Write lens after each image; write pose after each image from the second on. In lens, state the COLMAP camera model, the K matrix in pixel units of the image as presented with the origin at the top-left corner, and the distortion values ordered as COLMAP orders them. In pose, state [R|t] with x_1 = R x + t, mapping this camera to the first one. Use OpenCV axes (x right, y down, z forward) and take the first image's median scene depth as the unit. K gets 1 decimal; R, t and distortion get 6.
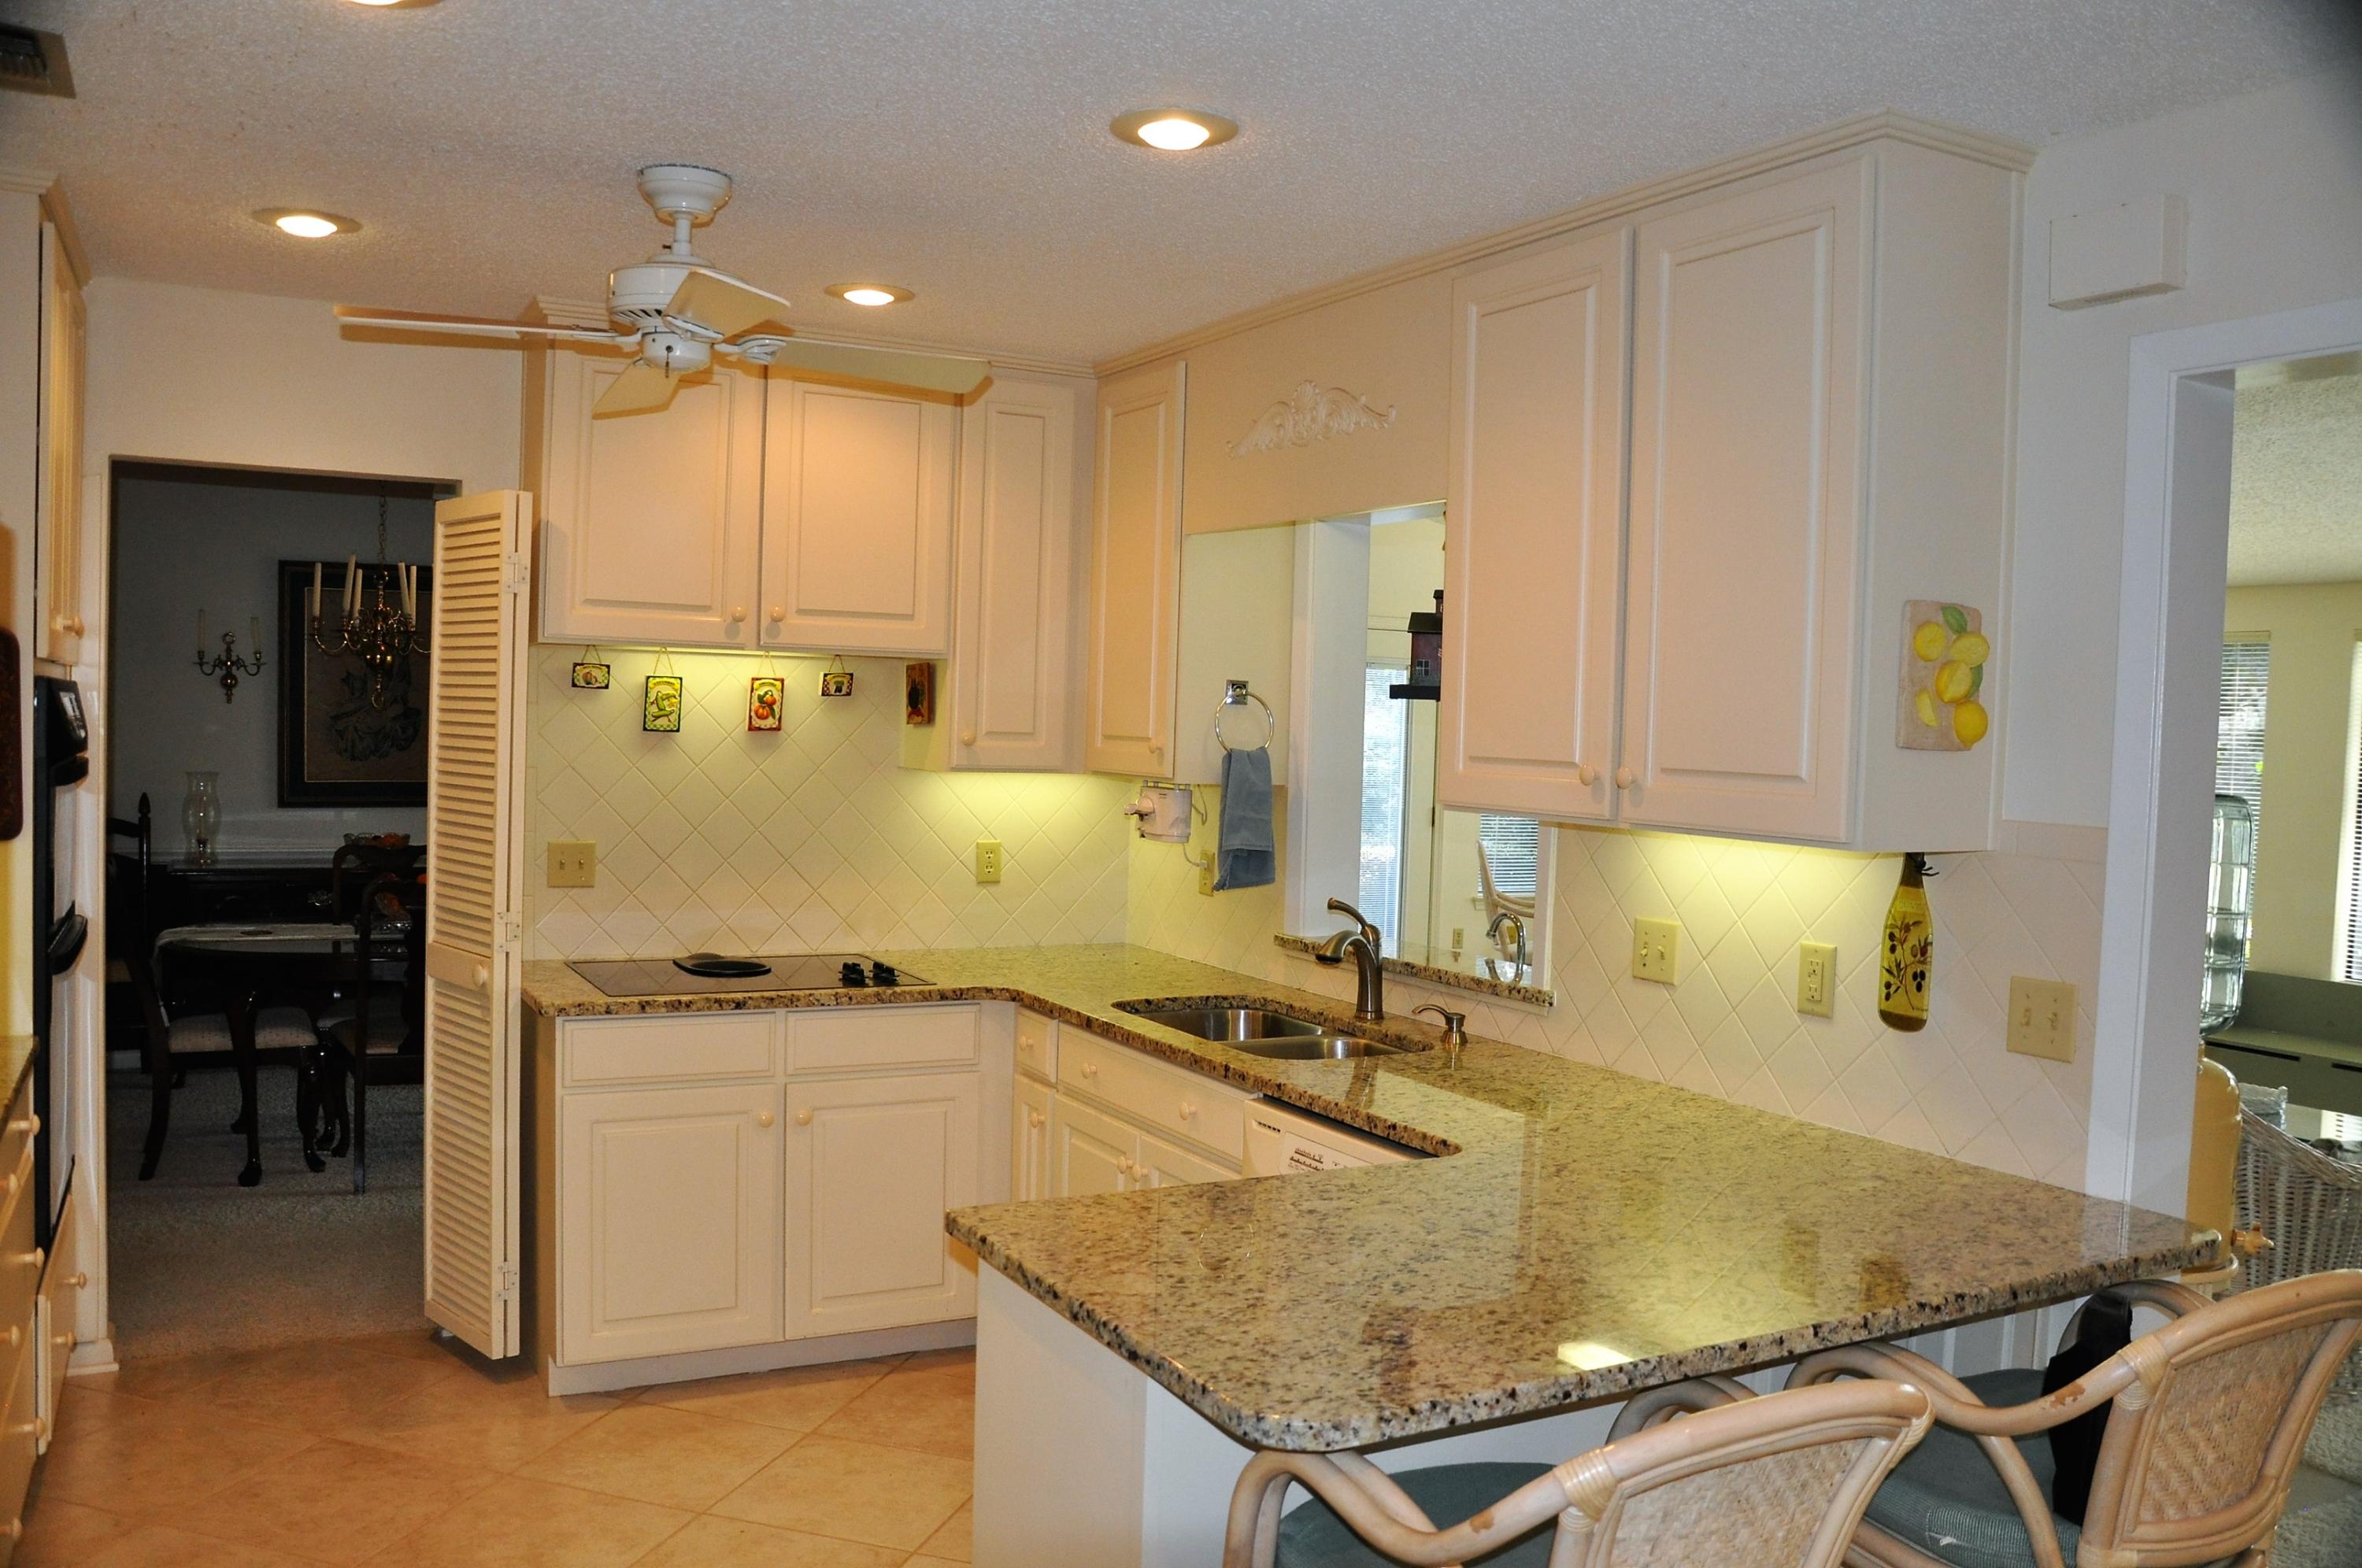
lens RADIAL K [[1861.7, 0, 1179.1], [0, 1861.7, 794.6], [0, 0, 1]] dist [-0.154968, 0.134880]
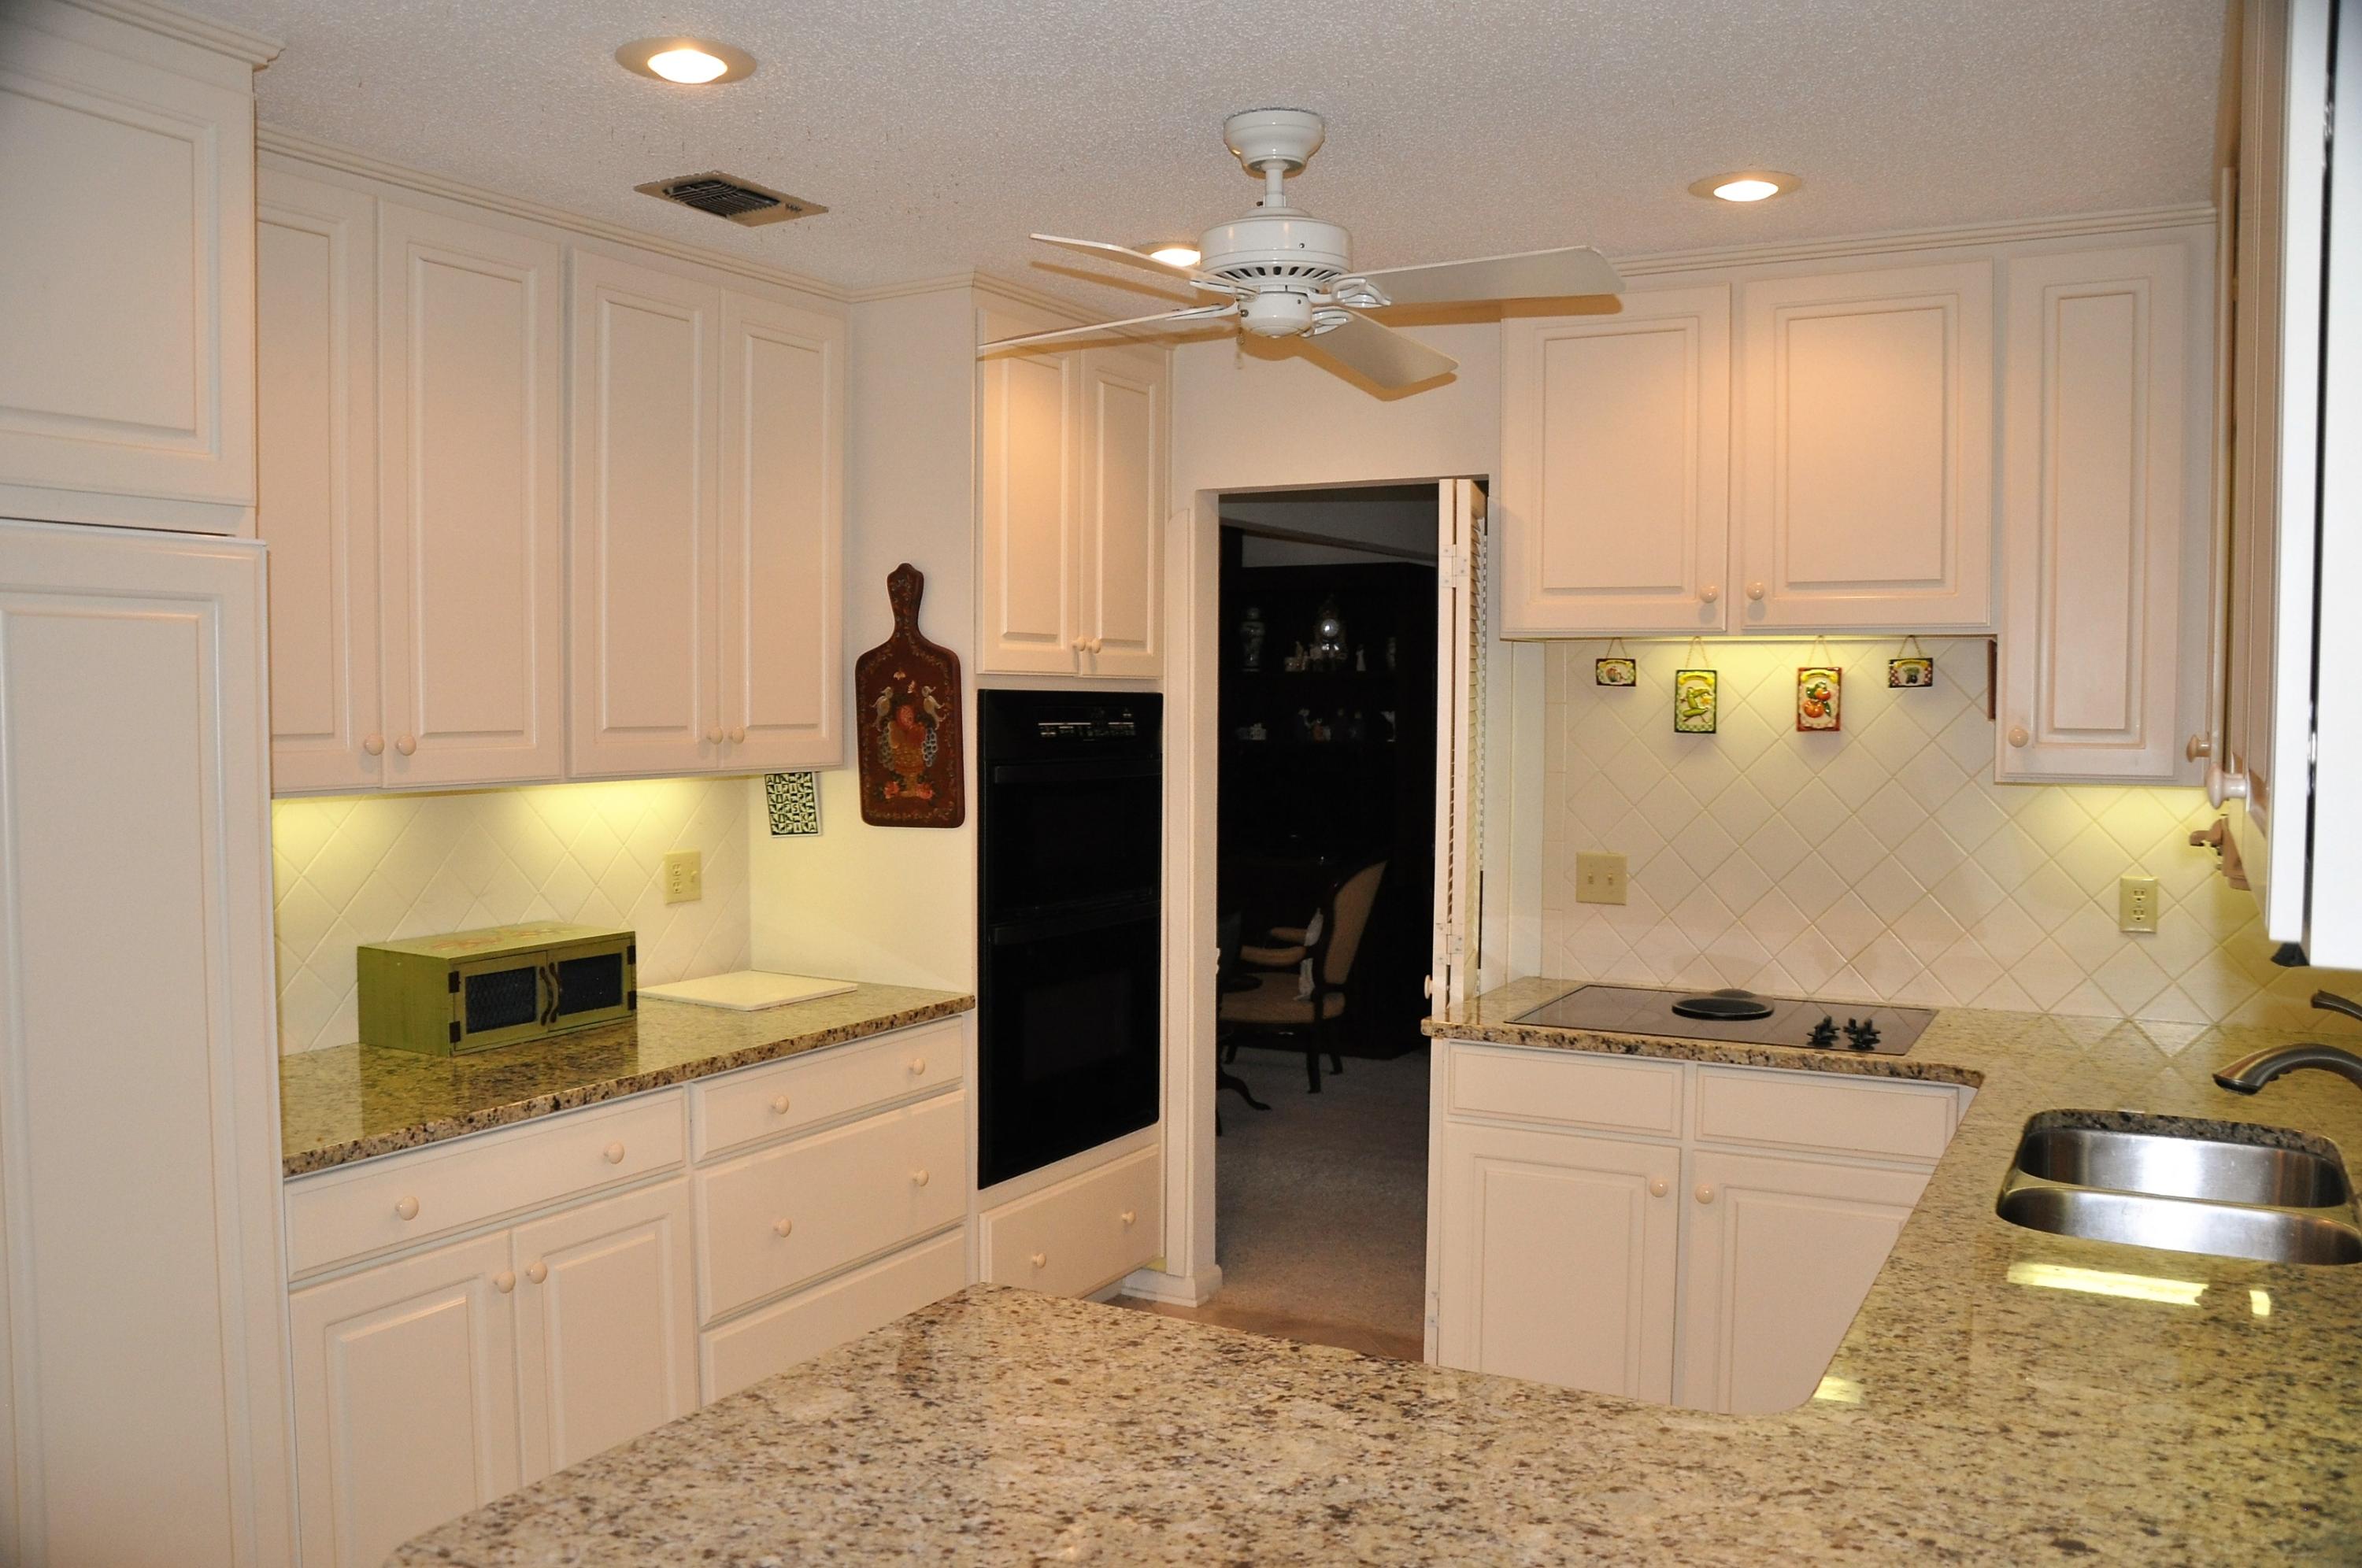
lens RADIAL K [[1861.7, 0, 1179.1], [0, 1861.7, 794.6], [0, 0, 1]] dist [-0.154968, 0.134880]
pose [[0.531693, 0.013421, -0.846831, 0.432469], [-0.021502, 0.999766, 0.002344, -0.002012], [0.846664, 0.016962, 0.531857, 0.422590]]
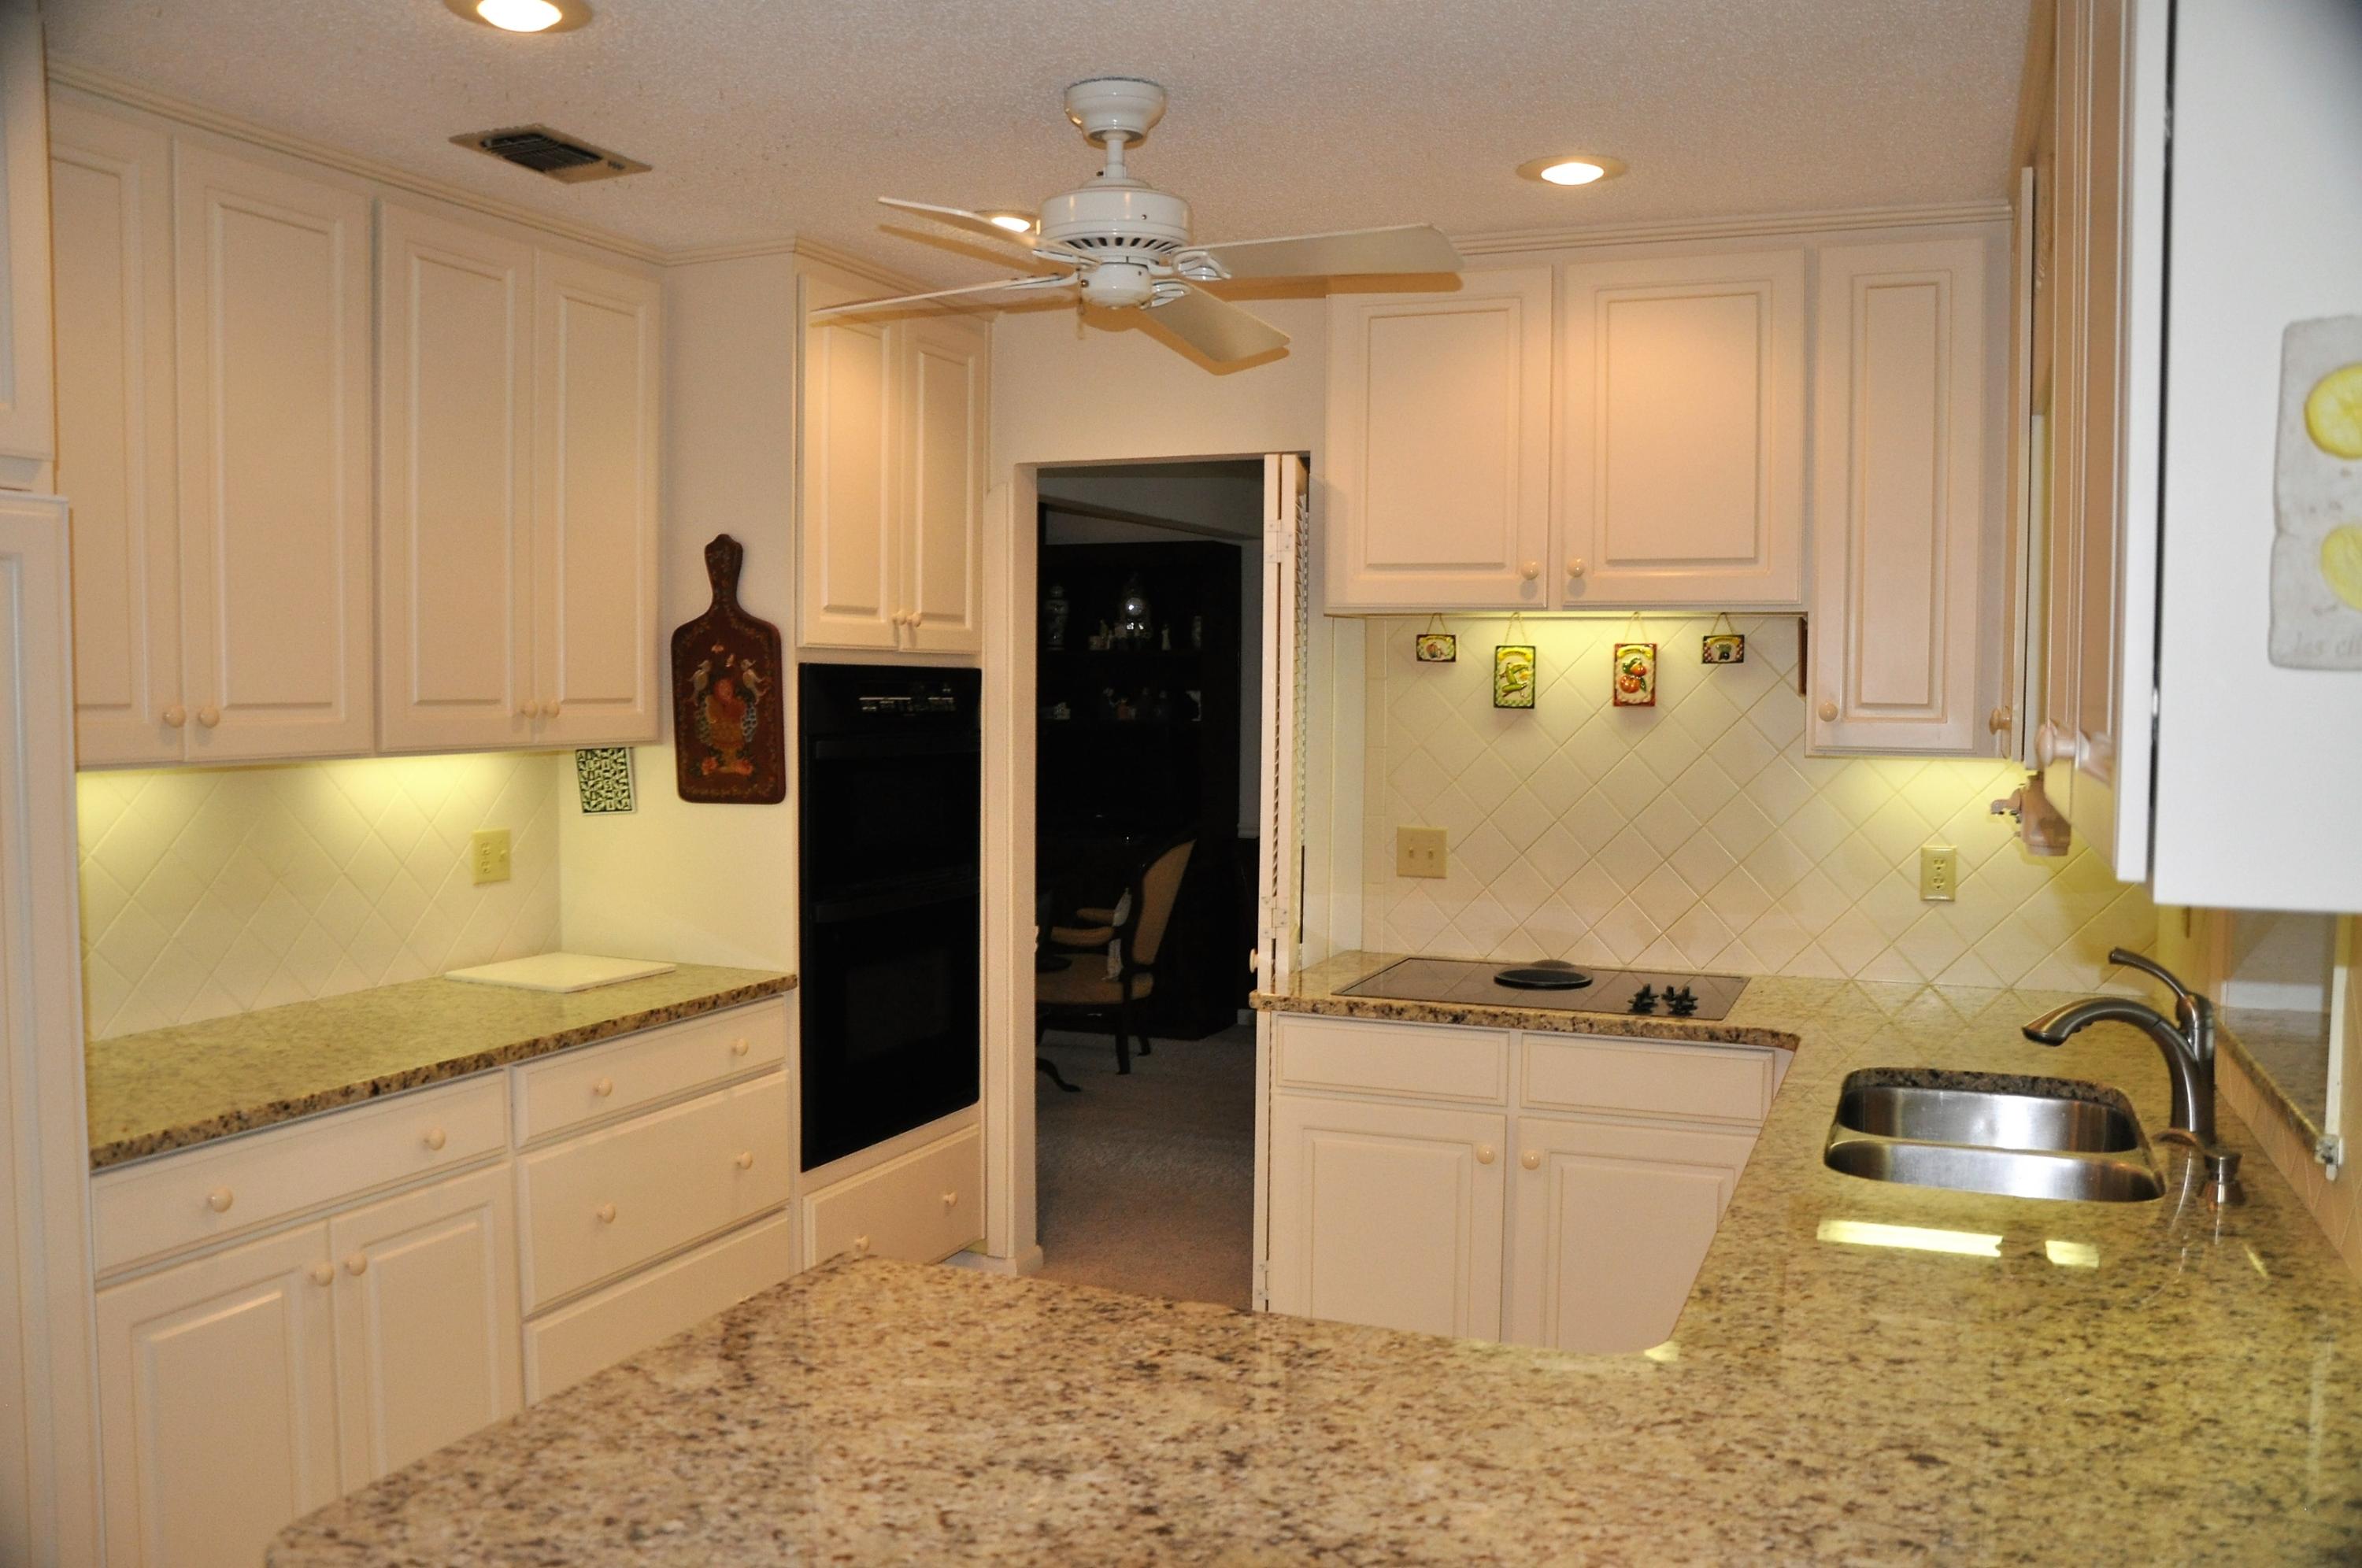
lens RADIAL K [[1889.5, 0, 1175.6], [0, 1889.5, 794.5], [0, 0, 1]] dist [-0.147375, 0.141112]
pose [[0.623314, 0.018180, -0.781760, 0.428939], [-0.019054, 0.999786, 0.008058, 0.004478], [0.781739, 0.009873, 0.623527, 0.395965]]
